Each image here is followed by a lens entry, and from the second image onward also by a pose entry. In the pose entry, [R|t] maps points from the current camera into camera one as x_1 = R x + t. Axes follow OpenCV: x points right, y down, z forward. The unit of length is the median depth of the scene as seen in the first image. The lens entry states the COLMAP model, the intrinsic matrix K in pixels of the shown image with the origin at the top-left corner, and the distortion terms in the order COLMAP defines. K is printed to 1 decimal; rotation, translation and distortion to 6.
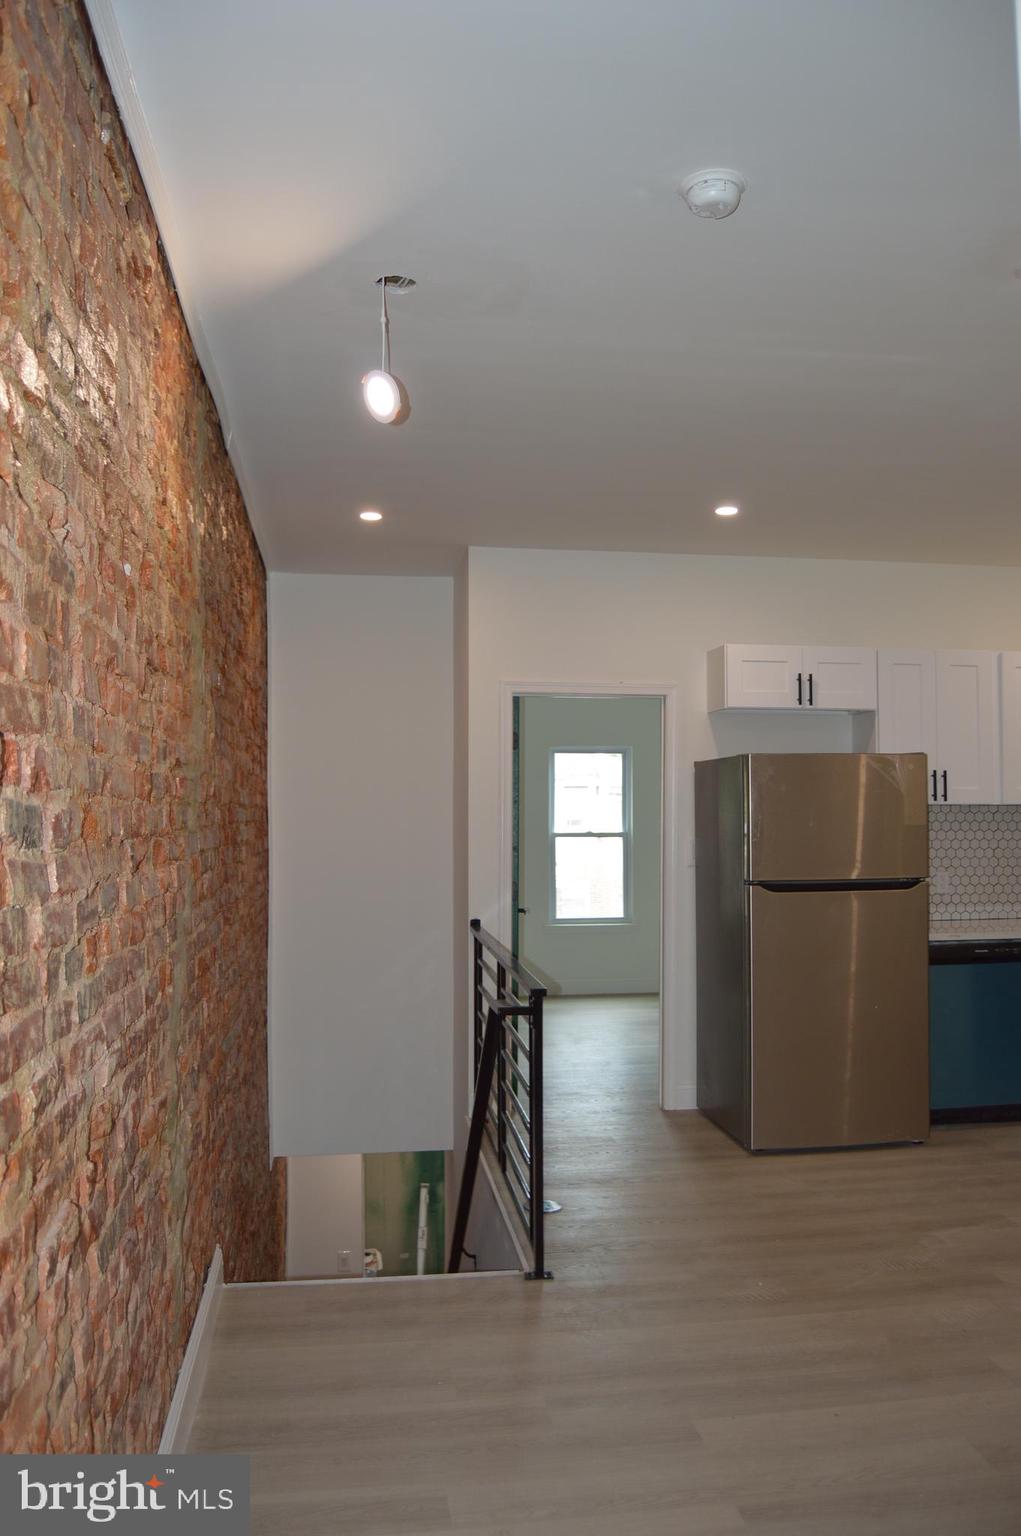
lens RADIAL K [[1220.5, 0, 510.5], [0, 1220.5, 768.0], [0, 0, 1]] dist [-0.091199, 0.013377]
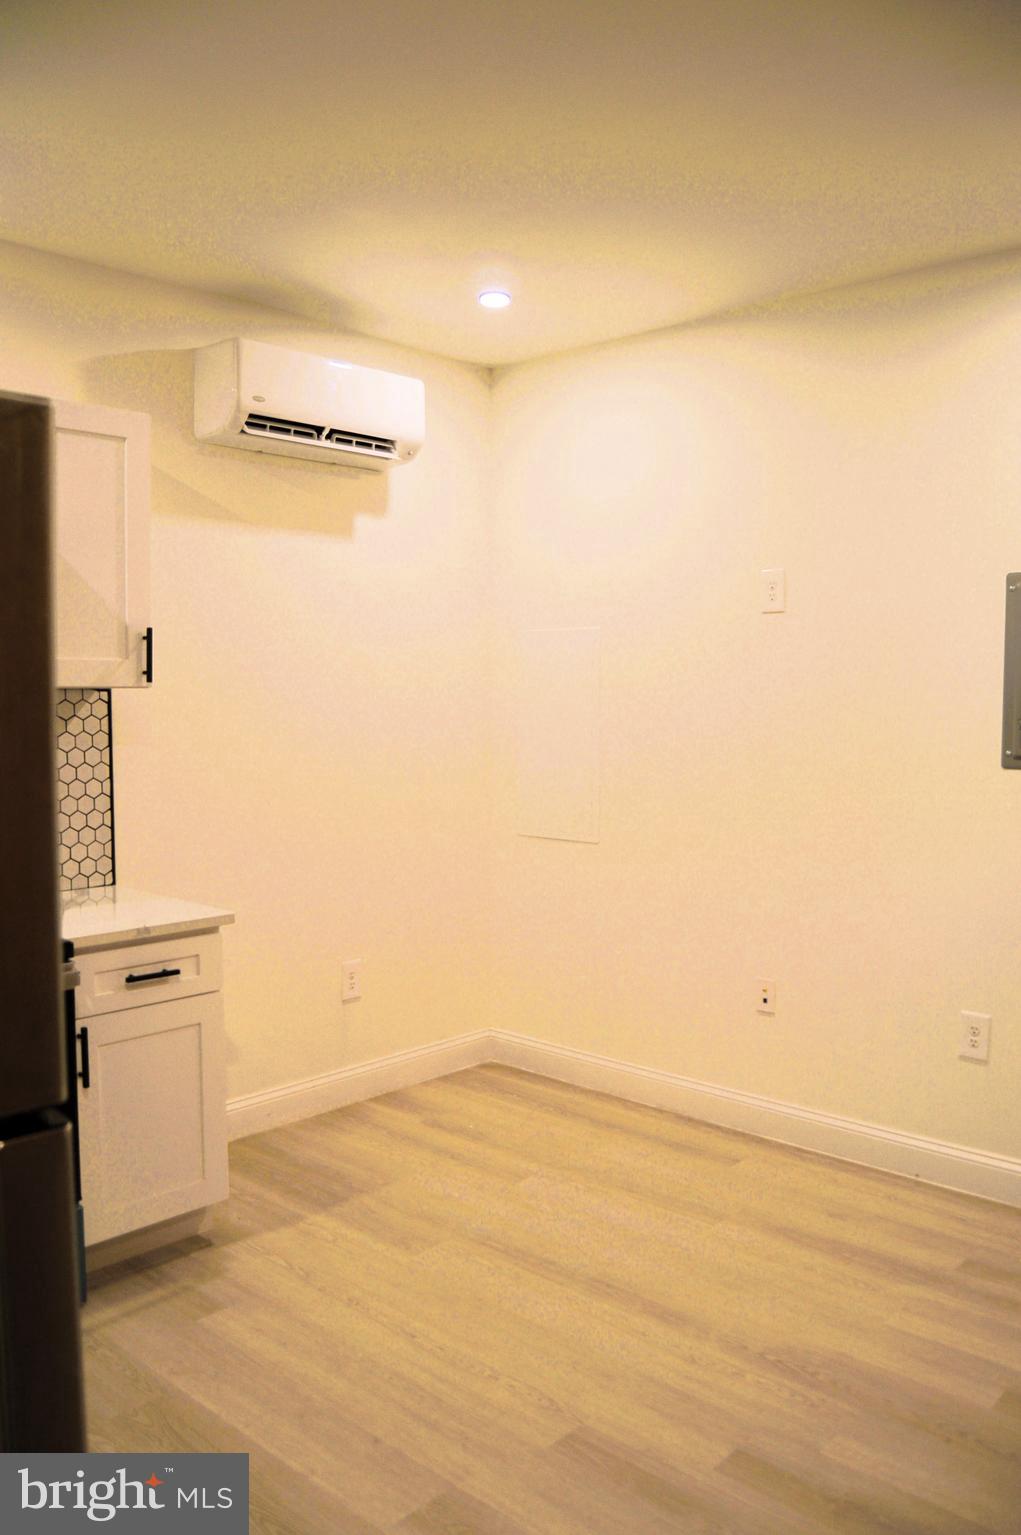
lens RADIAL K [[1229.9, 0, 518.7], [0, 1229.9, 773.3], [0, 0, 1]] dist [-0.089469, 0.036370]
pose [[-0.642173, -0.054564, 0.764615, -0.015999], [-0.031853, 0.998501, 0.044503, 0.016138], [-0.765897, 0.004223, -0.642949, 0.513592]]
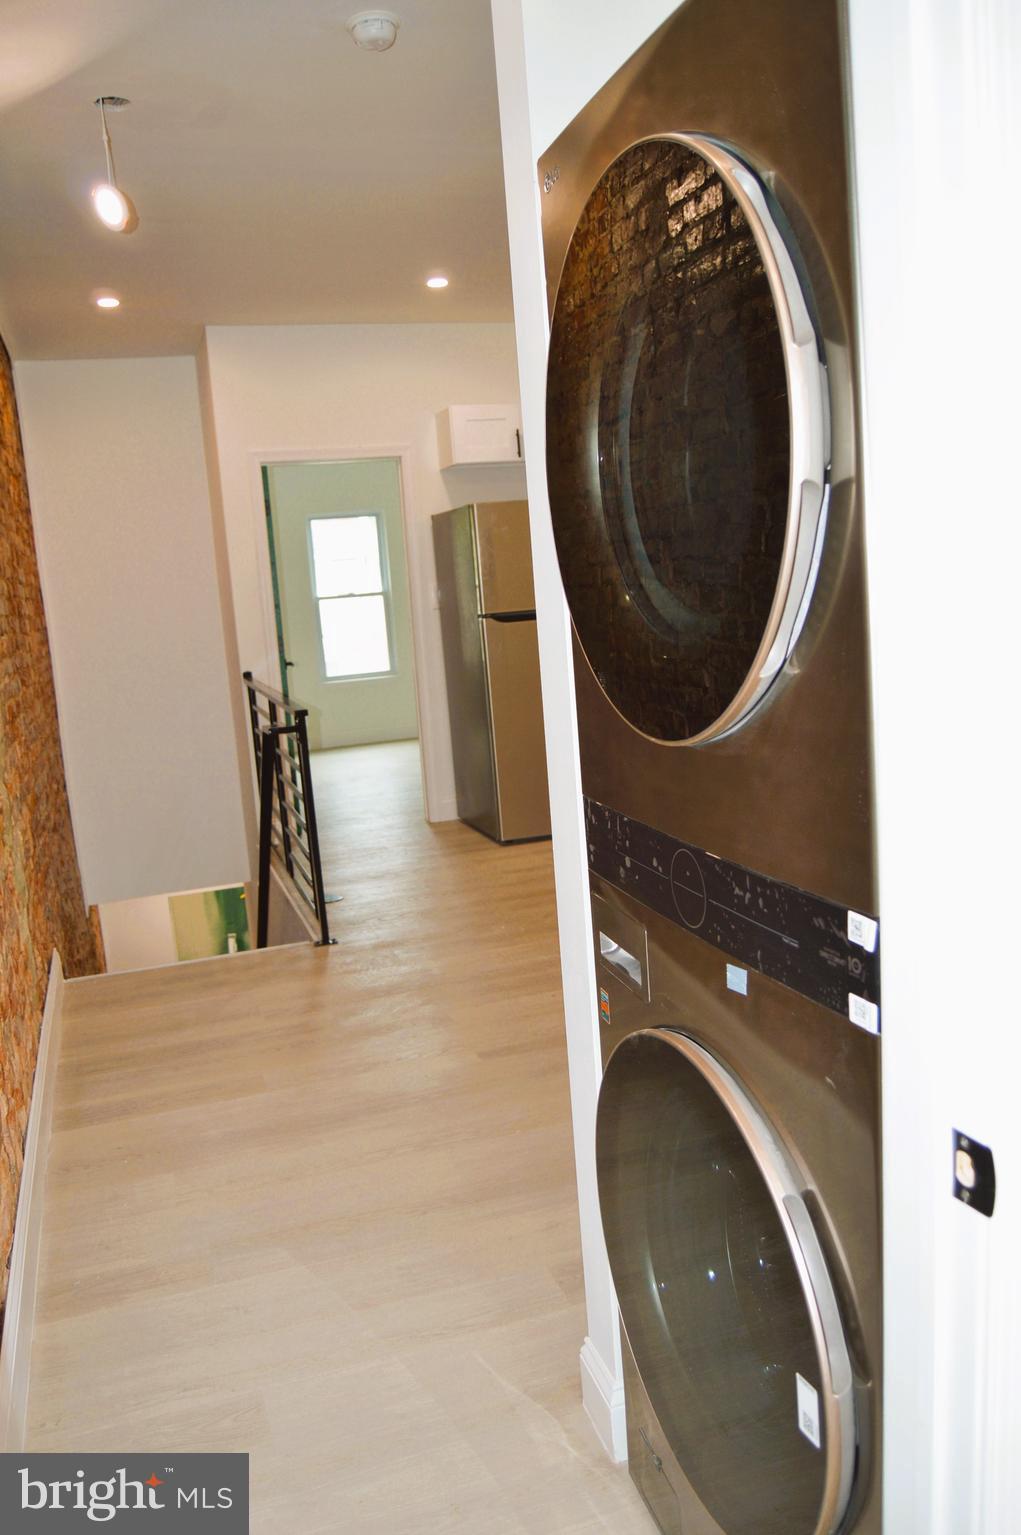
lens RADIAL K [[1229.9, 0, 518.7], [0, 1229.9, 773.3], [0, 0, 1]] dist [-0.089469, 0.036370]
pose [[0.979733, -0.101445, 0.172723, 0.012646], [0.067323, 0.978878, 0.193044, 0.016436], [-0.188658, -0.177503, 0.965868, -0.155655]]
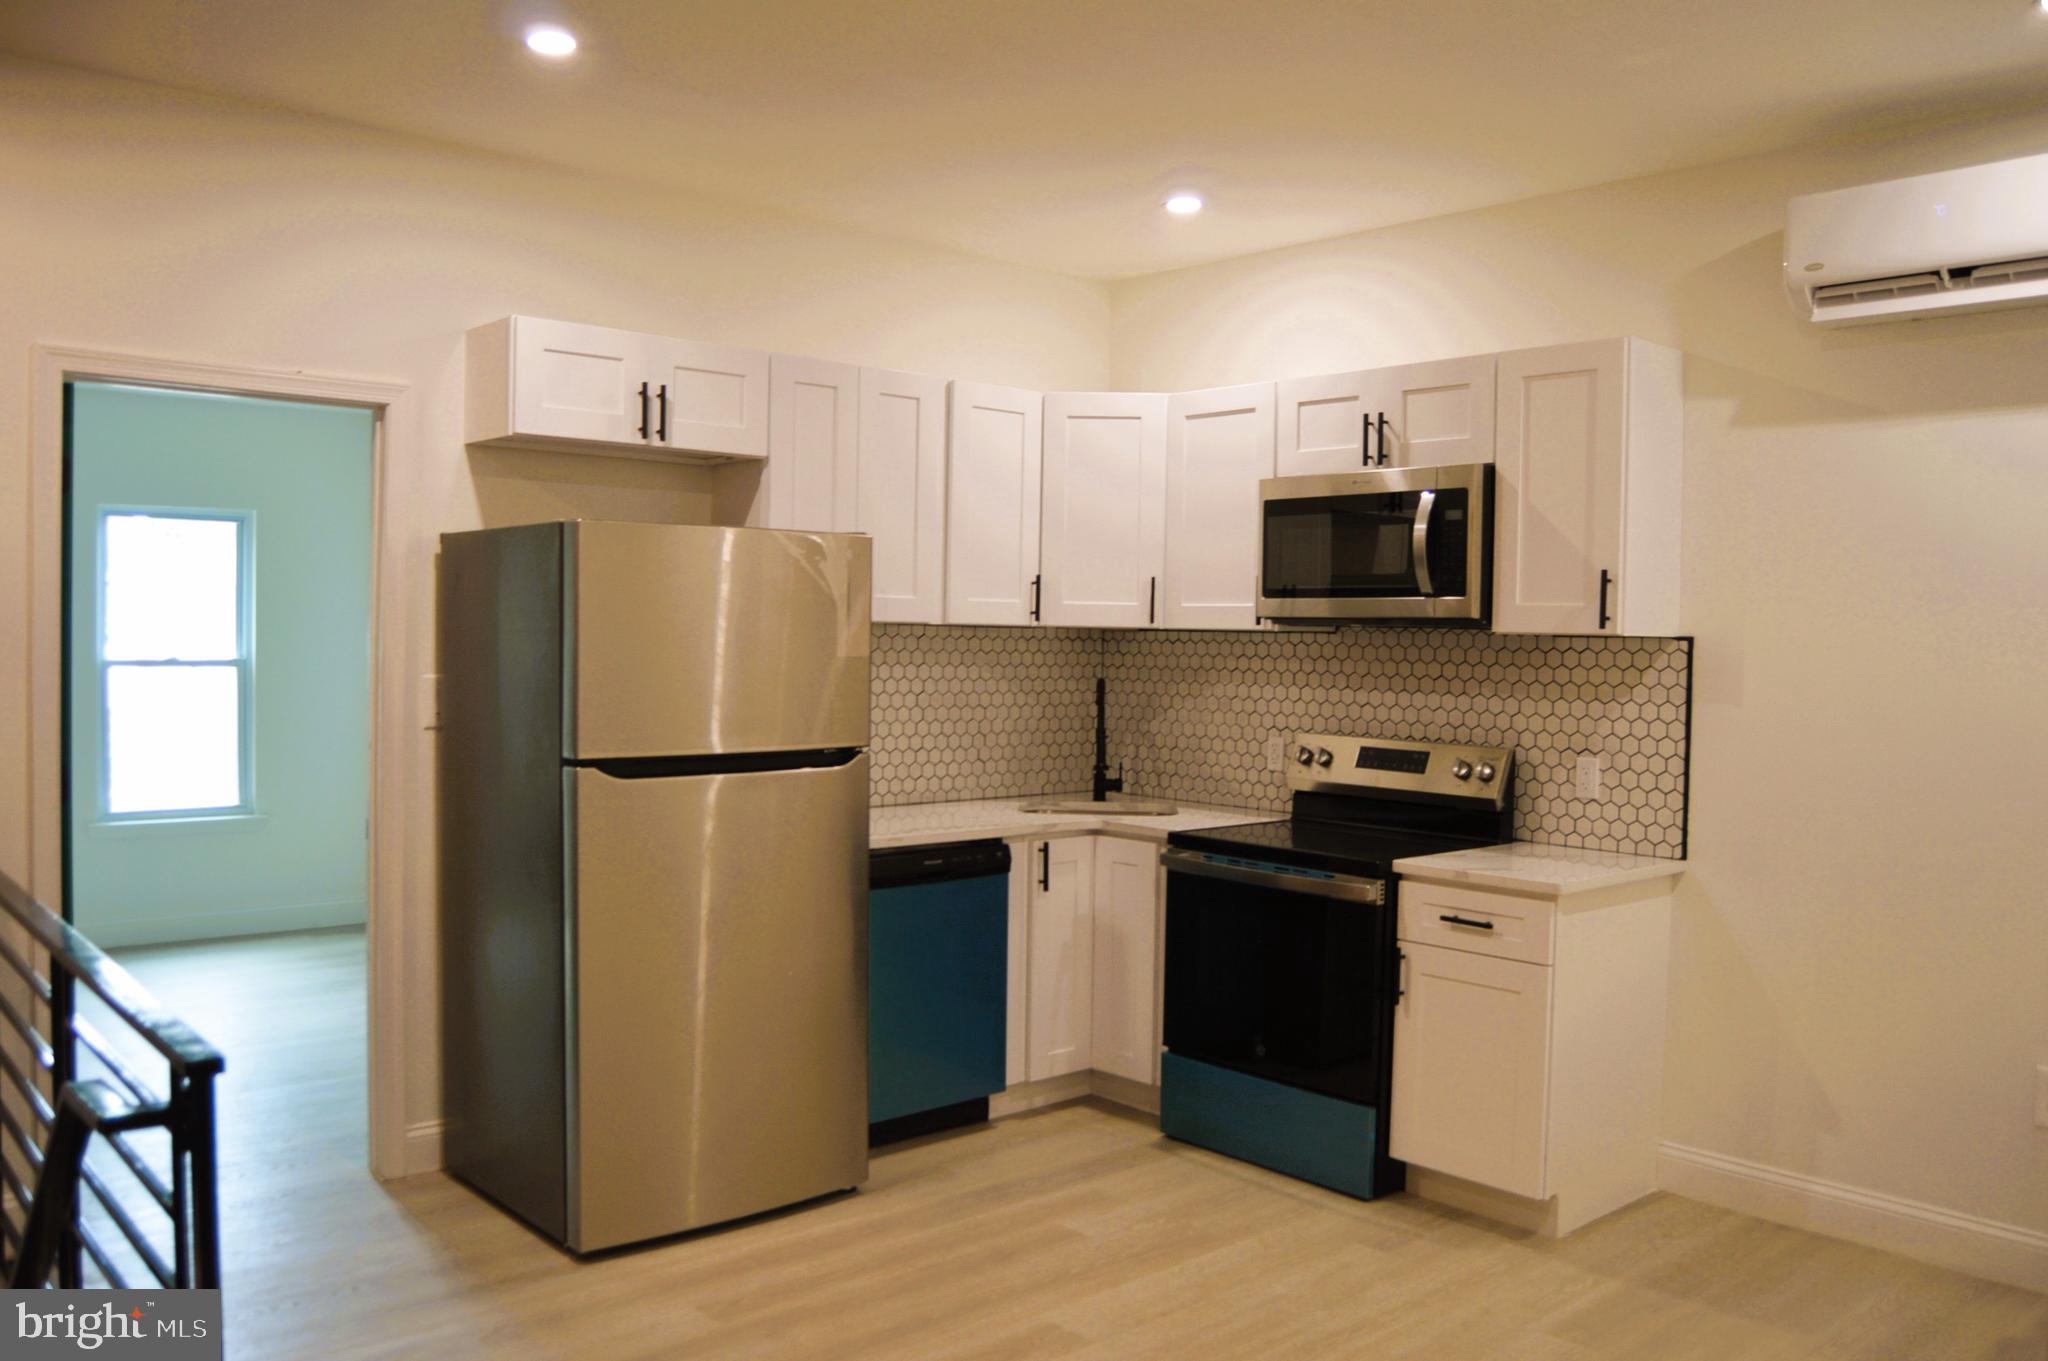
lens RADIAL K [[1640.1, 0, 1024.0], [0, 1640.1, 680.5], [0, 0, 1]] dist [-0.101733, 0.043310]
pose [[0.833845, -0.003080, 0.551990, -0.030207], [-0.035186, 0.997654, 0.058720, 0.008880], [-0.550876, -0.068386, 0.831780, 0.286739]]
